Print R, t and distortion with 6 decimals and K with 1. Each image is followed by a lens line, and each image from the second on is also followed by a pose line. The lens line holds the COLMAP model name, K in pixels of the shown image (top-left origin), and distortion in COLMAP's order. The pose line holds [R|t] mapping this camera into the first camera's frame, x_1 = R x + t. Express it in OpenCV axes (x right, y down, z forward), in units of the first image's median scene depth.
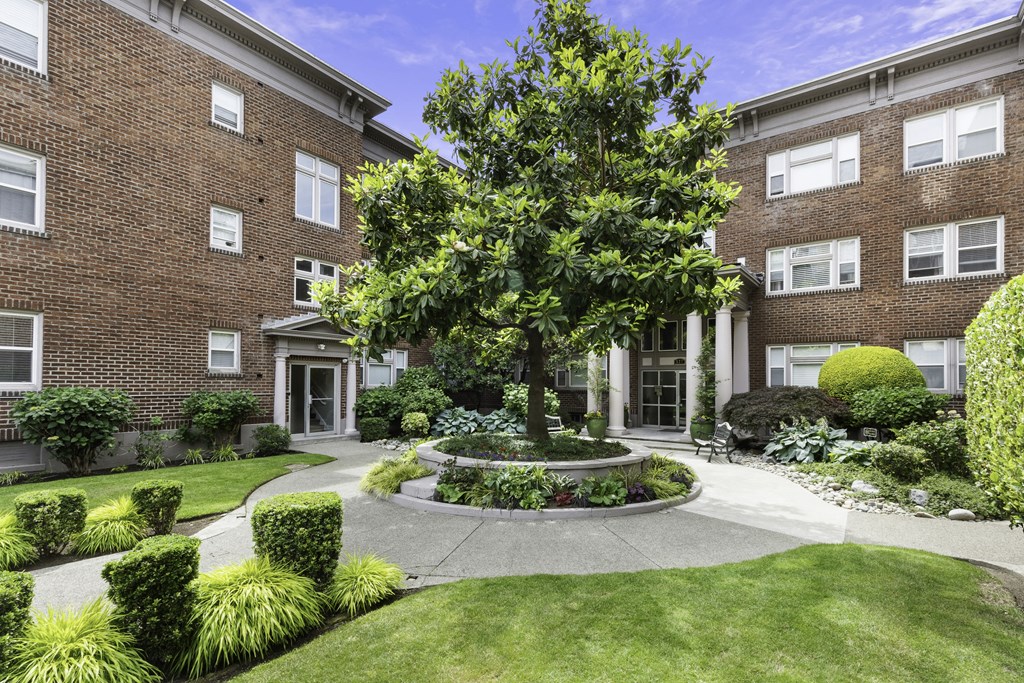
lens RADIAL K [[476.5, 0, 515.2], [0, 476.5, 380.1], [0, 0, 1]] dist [0.001667, 0.000709]
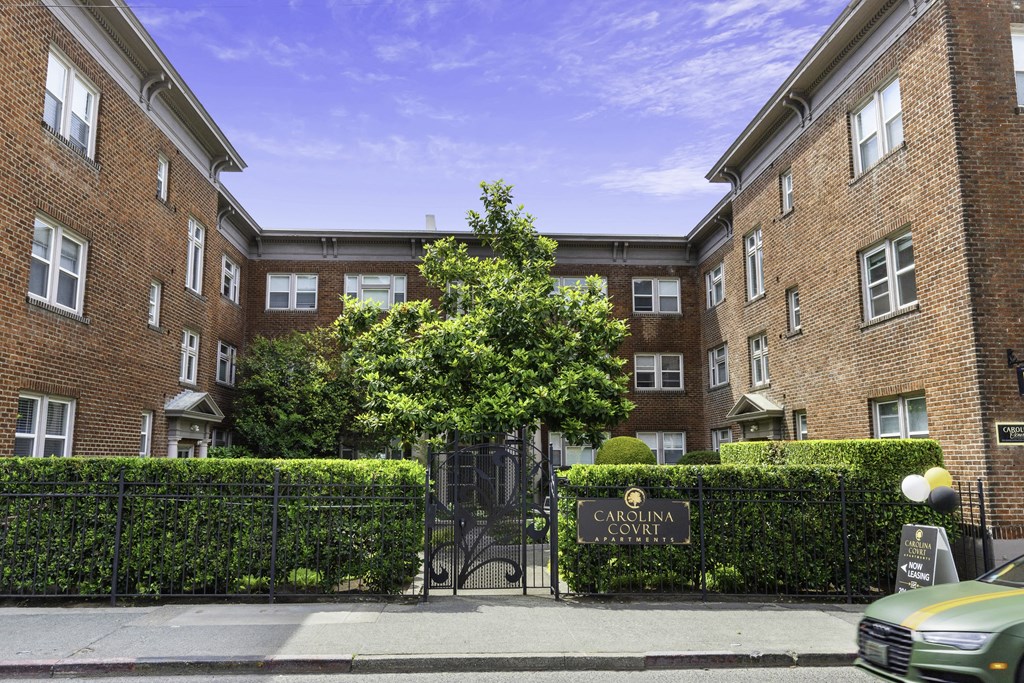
lens RADIAL K [[776.7, 0, 515.9], [0, 776.7, 339.3], [0, 0, 1]] dist [-0.006964, -0.001672]
pose [[0.771170, 0.089246, 0.630343, -0.952585], [0.000912, 0.989969, -0.141280, -0.030545], [-0.636629, 0.109526, 0.763353, -0.566207]]
